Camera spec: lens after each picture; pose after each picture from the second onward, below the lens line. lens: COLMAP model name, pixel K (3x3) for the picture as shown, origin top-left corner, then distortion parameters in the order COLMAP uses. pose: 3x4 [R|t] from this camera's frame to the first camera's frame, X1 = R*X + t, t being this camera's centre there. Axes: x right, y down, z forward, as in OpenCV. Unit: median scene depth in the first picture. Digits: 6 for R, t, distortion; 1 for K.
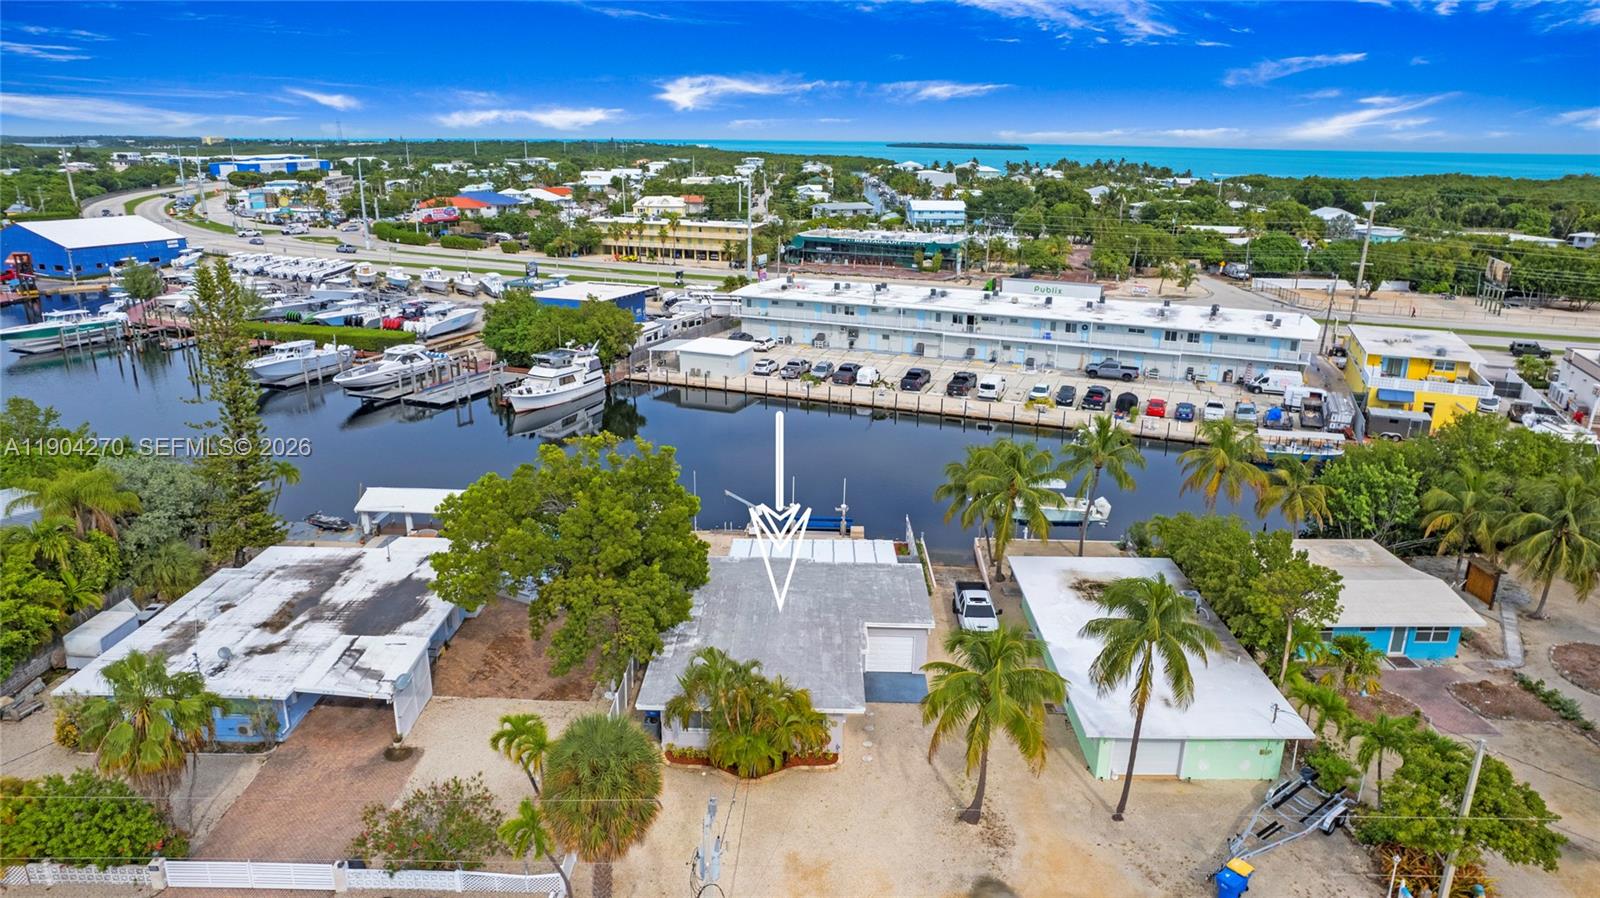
lens RADIAL K [[1023.0, 0, 804.5], [0, 1023.0, 441.8], [0, 0, 1]] dist [-0.069308, 0.061706]
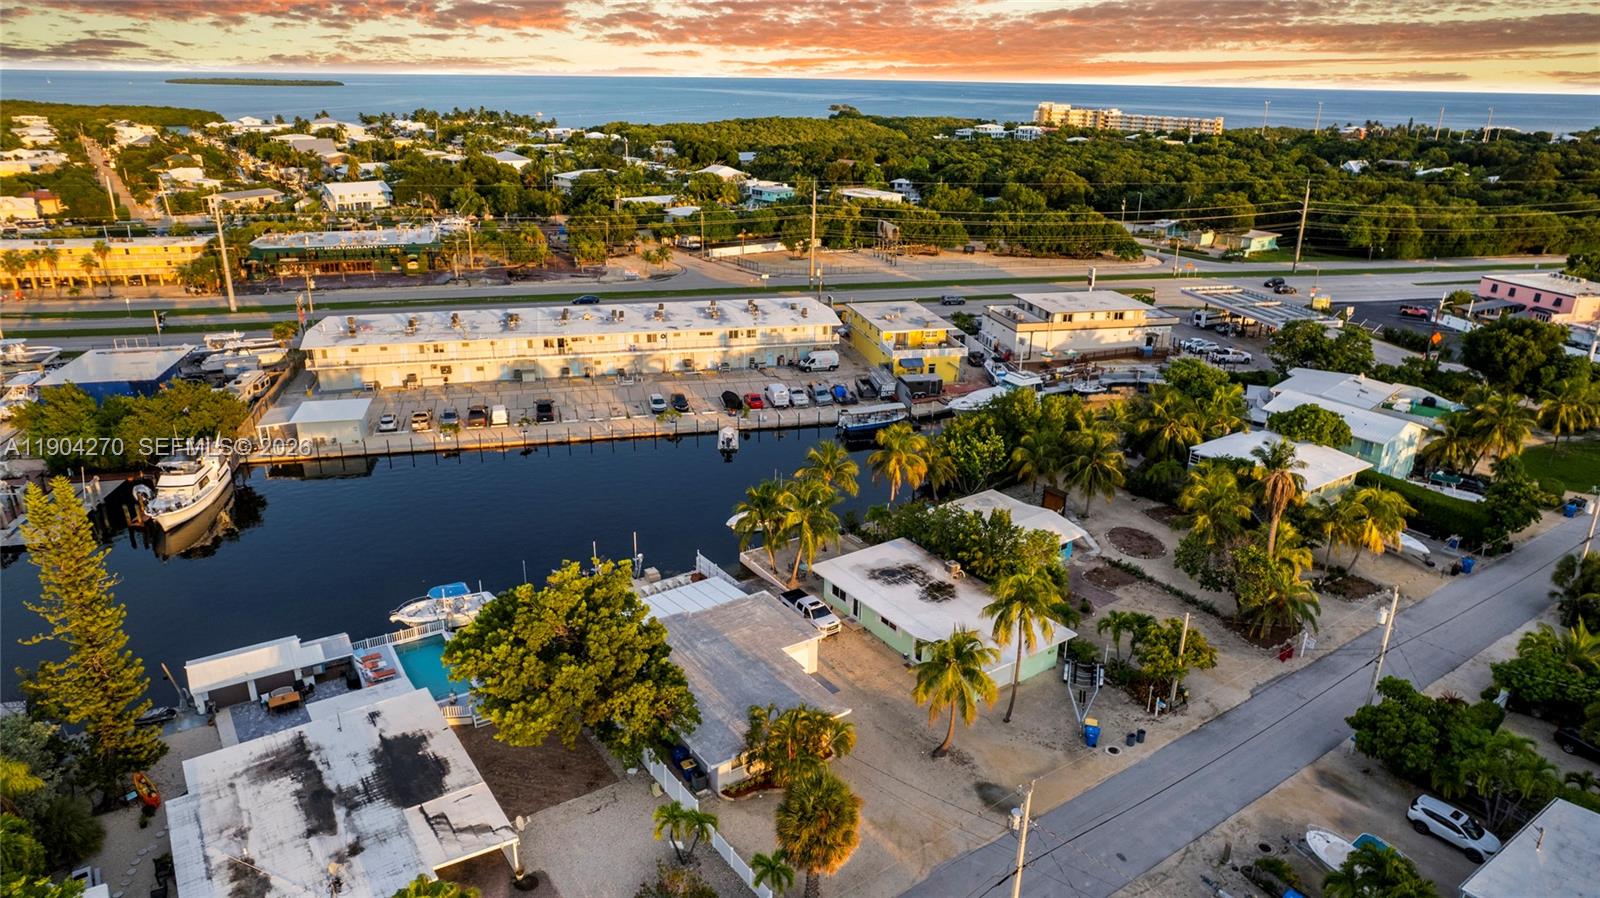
lens RADIAL K [[1023.0, 0, 795.8], [0, 1023.0, 447.5], [0, 0, 1]] dist [-0.069308, 0.061706]
pose [[0.815464, -0.201501, 0.542601, -0.284029], [0.163195, 0.979455, 0.118470, -0.112475], [-0.555326, -0.008059, 0.831594, -0.055953]]
